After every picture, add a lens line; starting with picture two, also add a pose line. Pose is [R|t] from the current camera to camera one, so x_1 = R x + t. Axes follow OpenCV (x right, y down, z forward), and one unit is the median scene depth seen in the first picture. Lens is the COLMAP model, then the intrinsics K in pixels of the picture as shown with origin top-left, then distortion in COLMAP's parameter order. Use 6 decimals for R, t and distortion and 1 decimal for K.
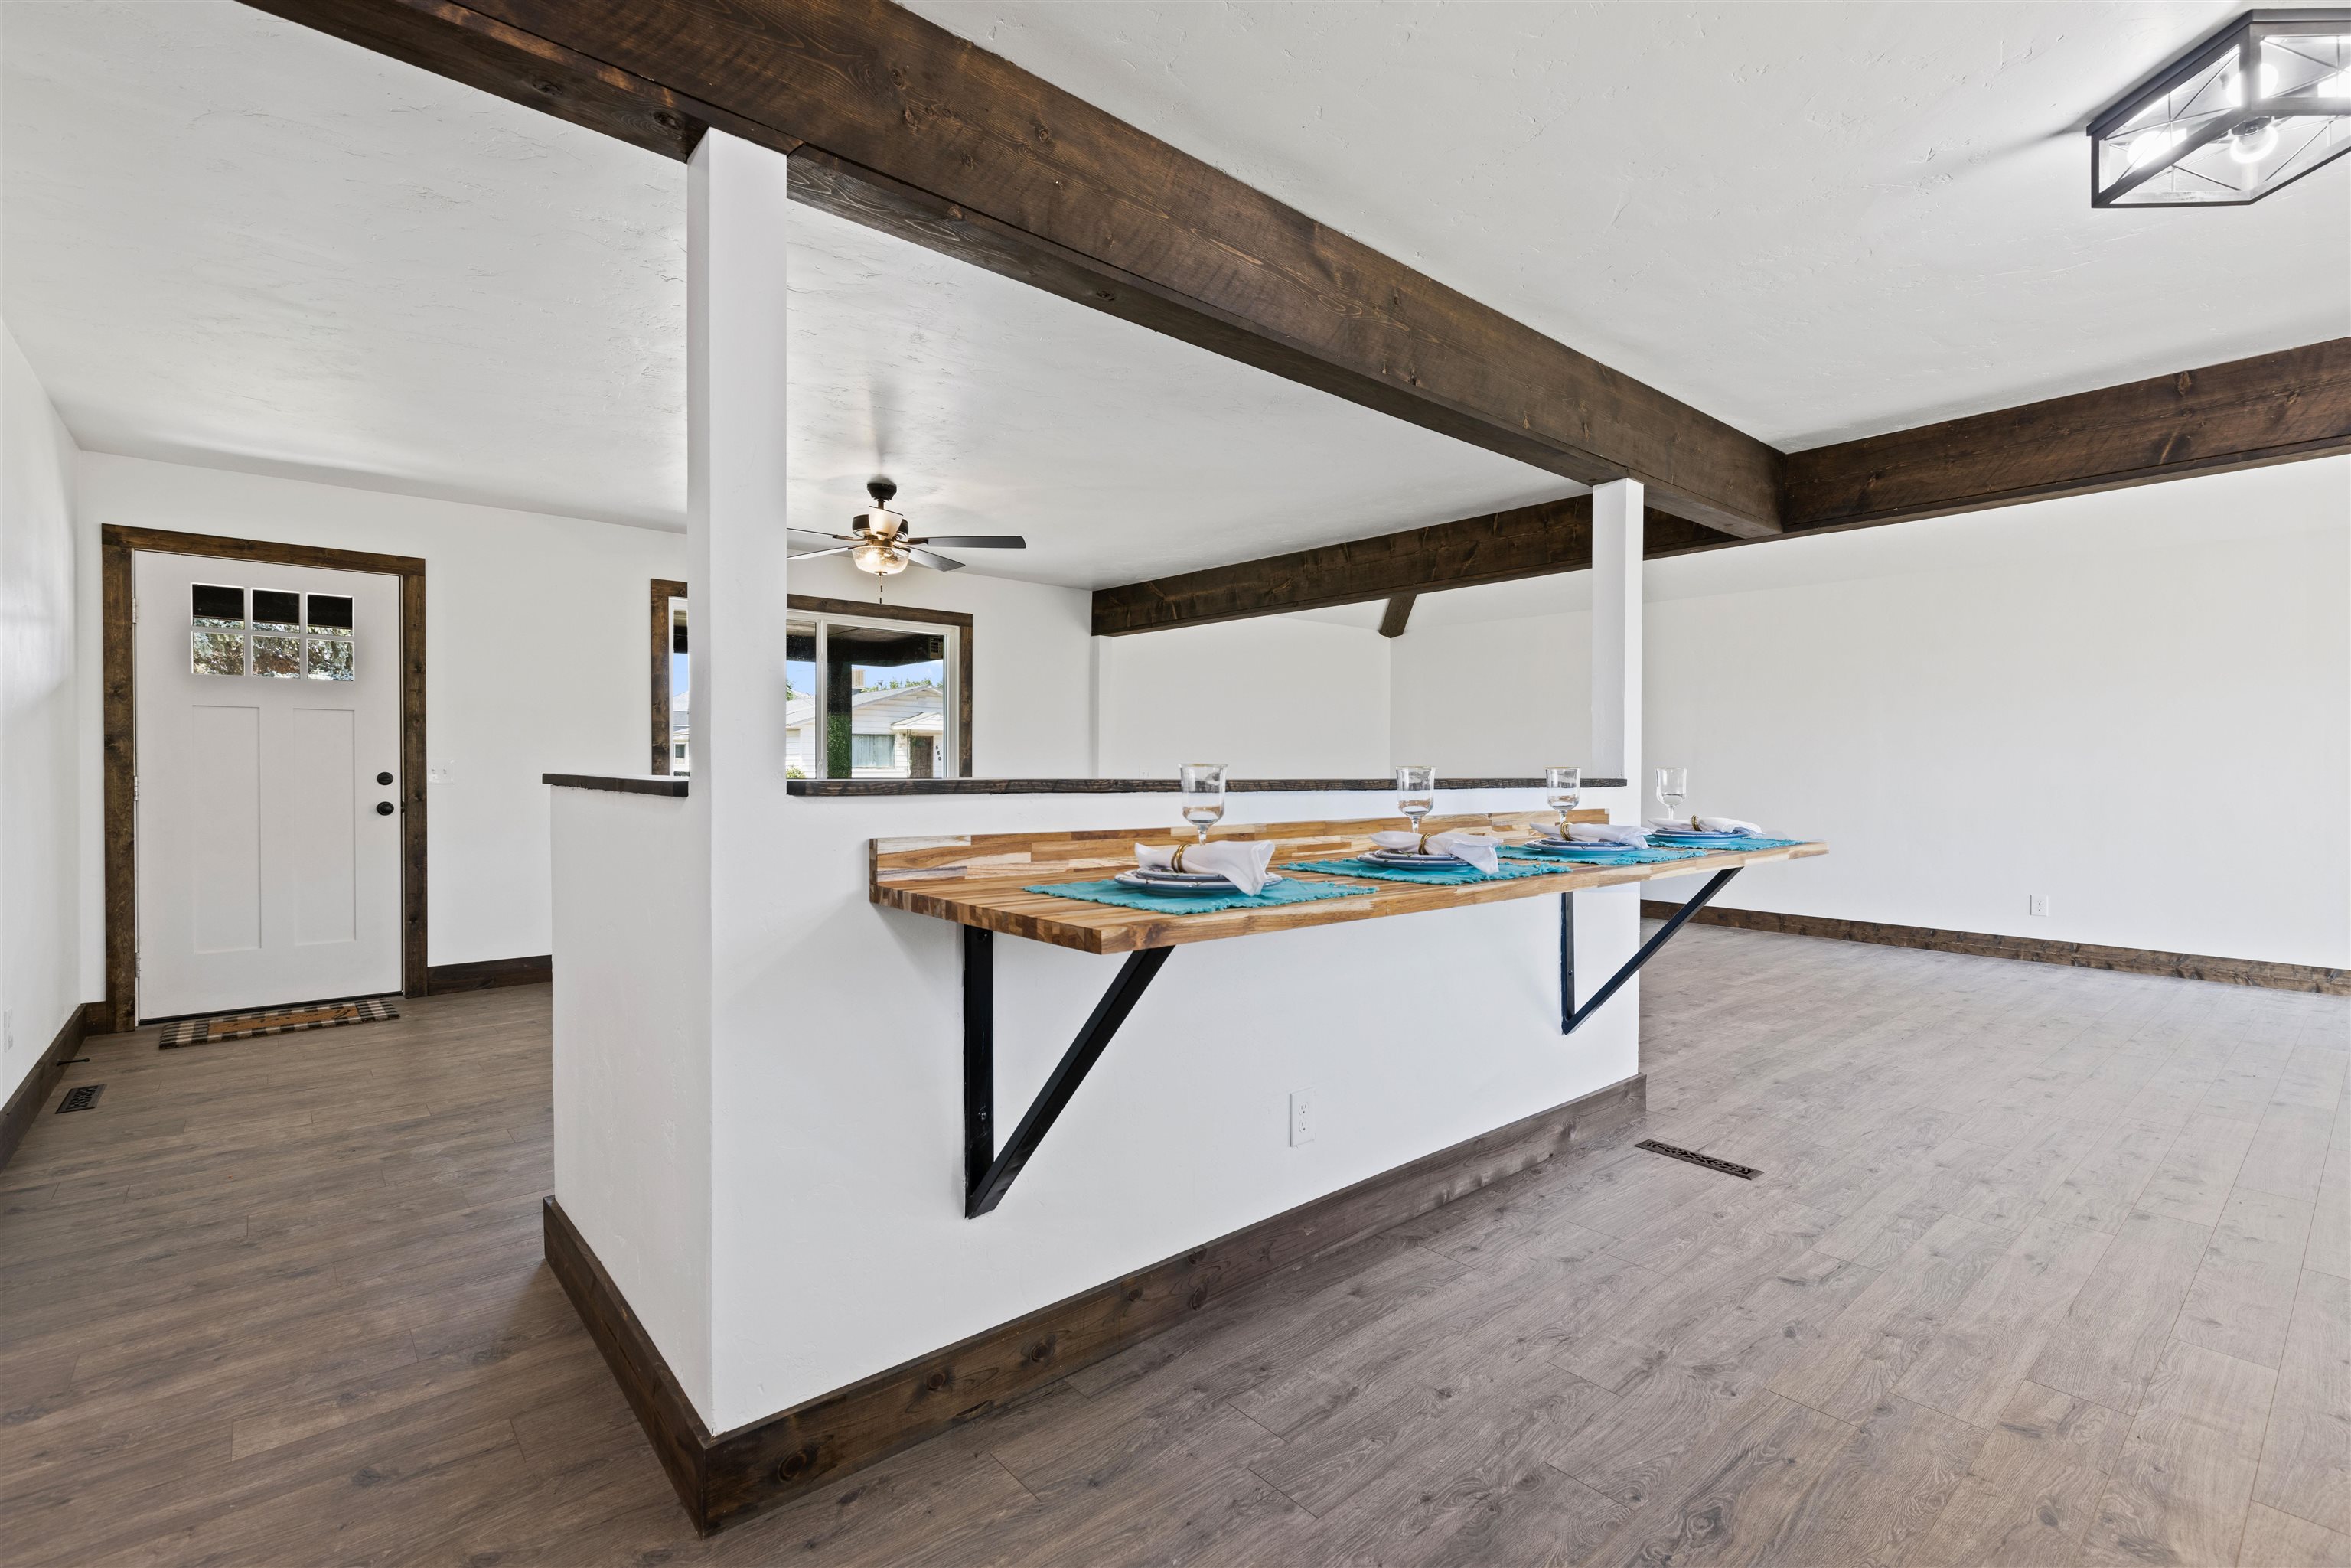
lens RADIAL K [[1057.2, 0, 1176.2], [0, 1057.2, 784.0], [0, 0, 1]] dist [0.002164, 0.000666]
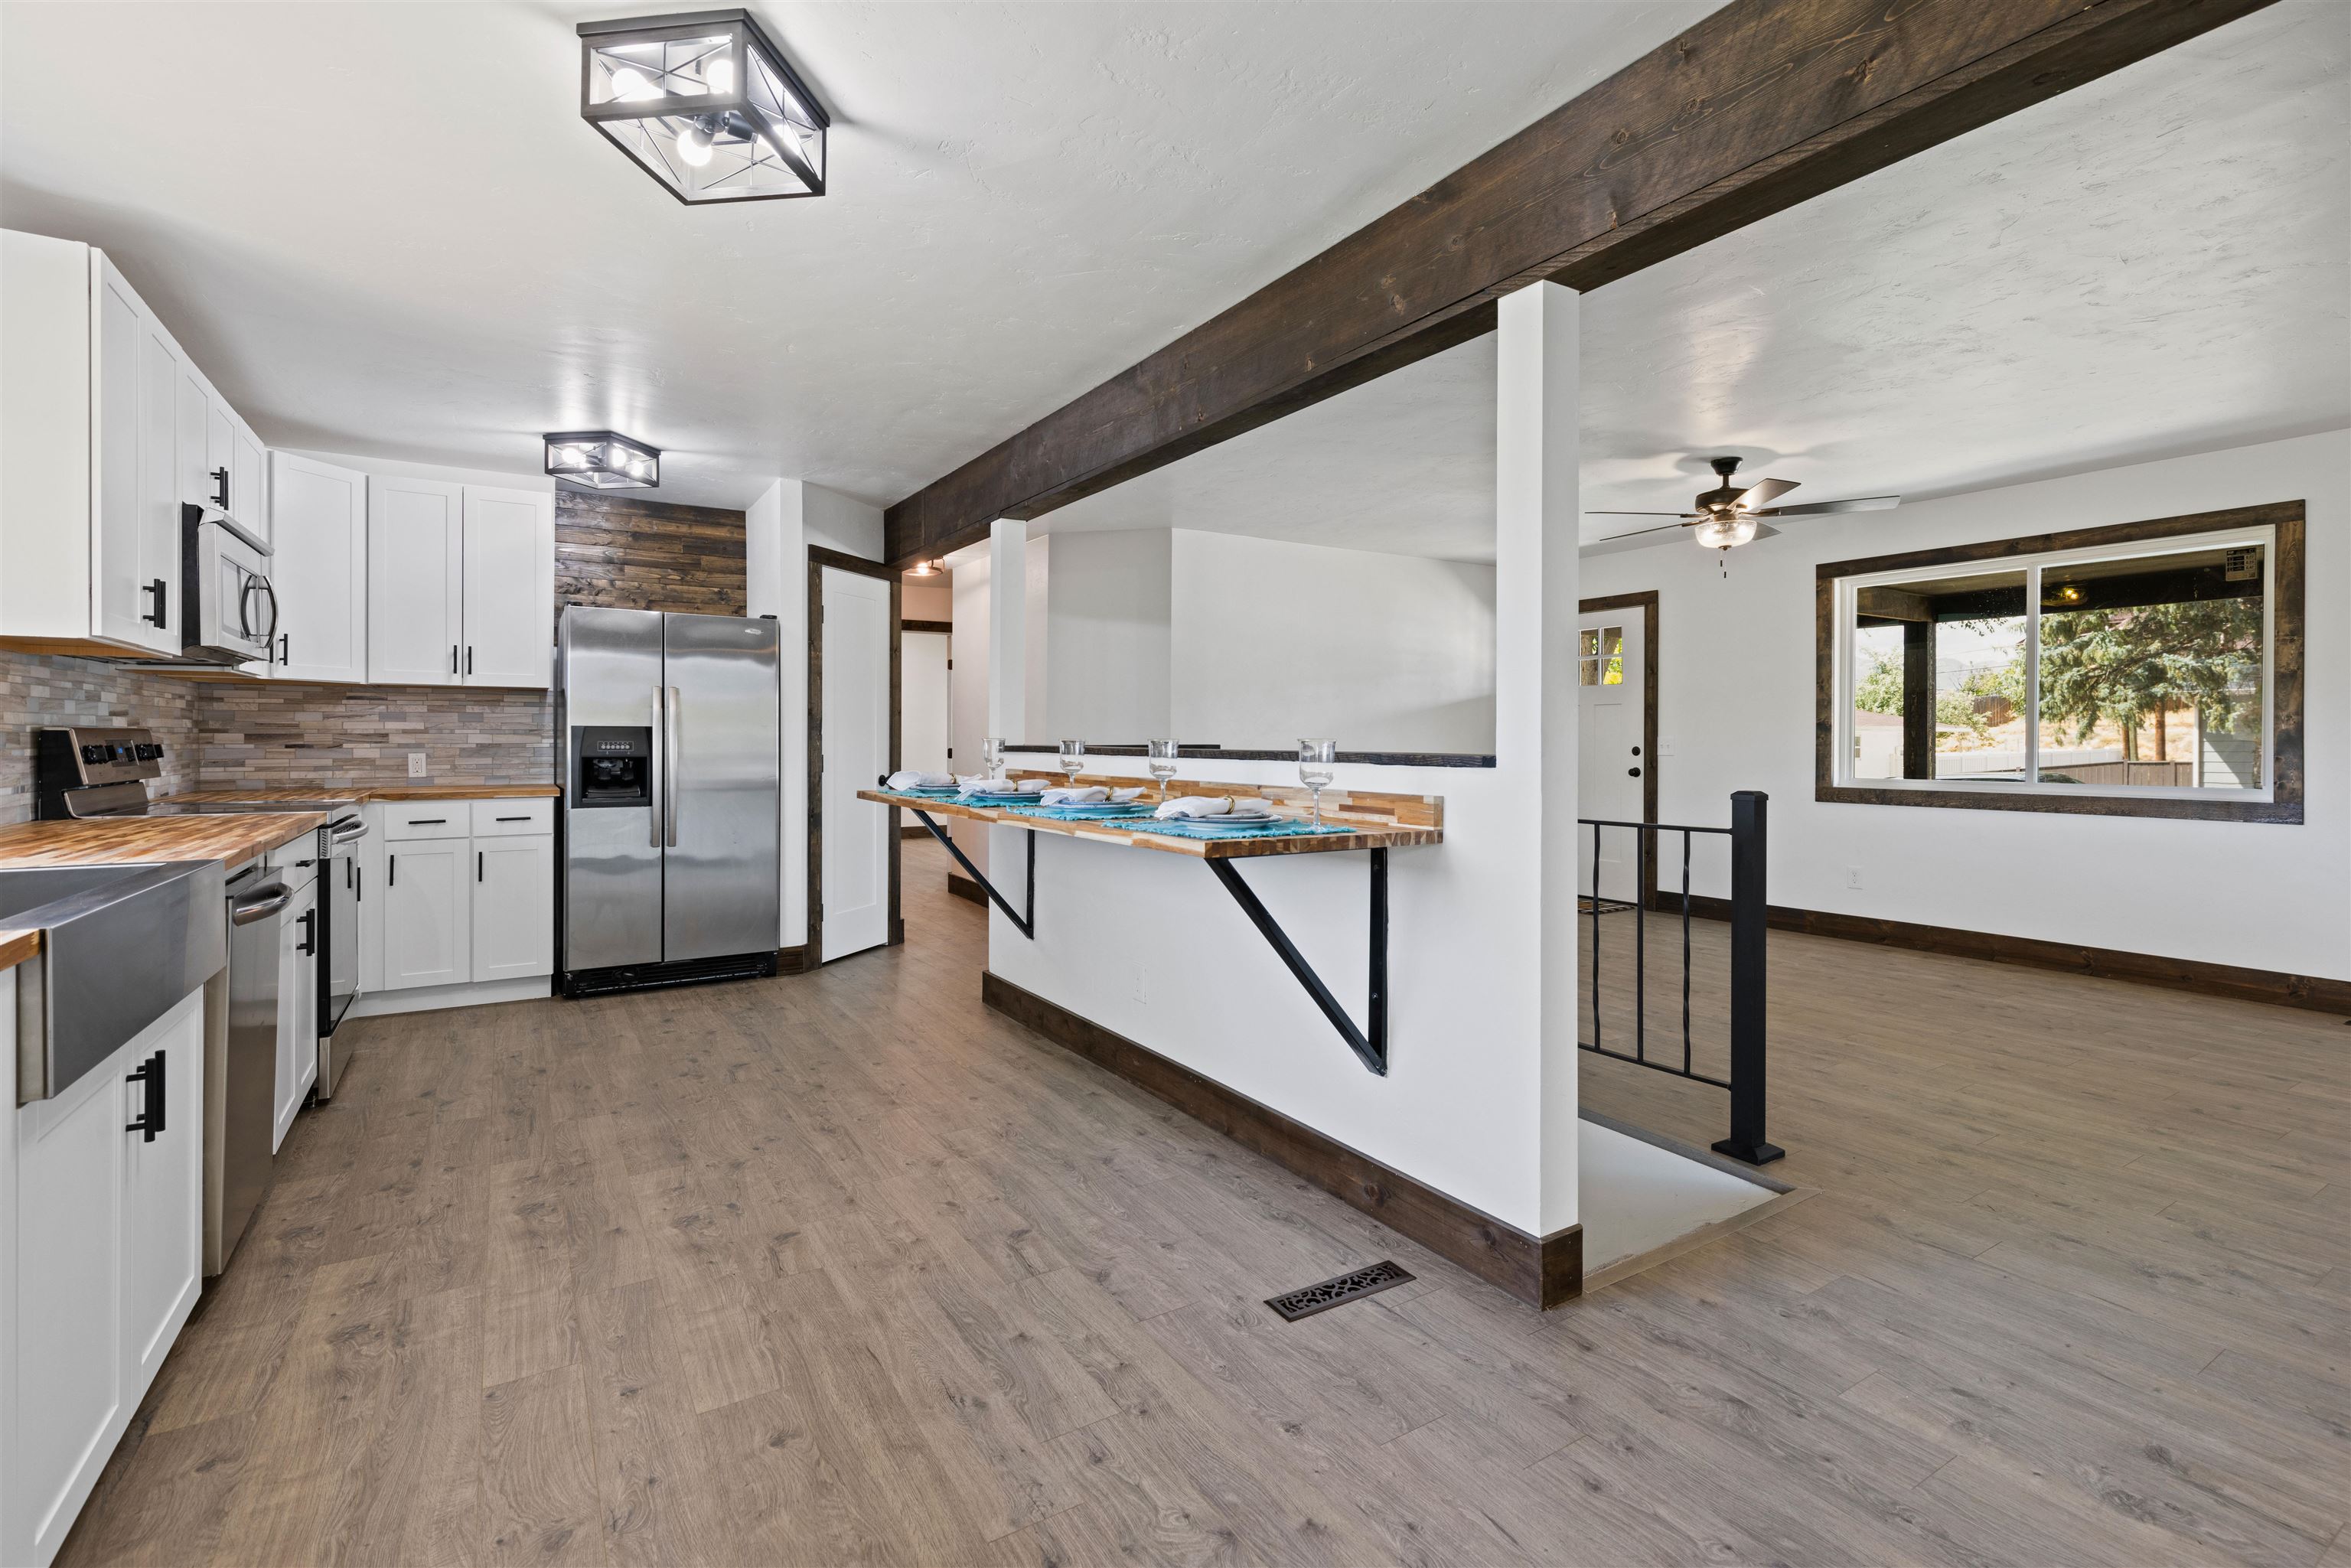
lens RADIAL K [[1057.2, 0, 1181.2], [0, 1057.2, 745.4], [0, 0, 1]] dist [0.002164, 0.000666]
pose [[-0.140632, 0.001514, -0.990061, 1.553352], [-0.019053, 0.999810, 0.004236, -0.014604], [0.989879, 0.019459, -0.140576, 1.267315]]
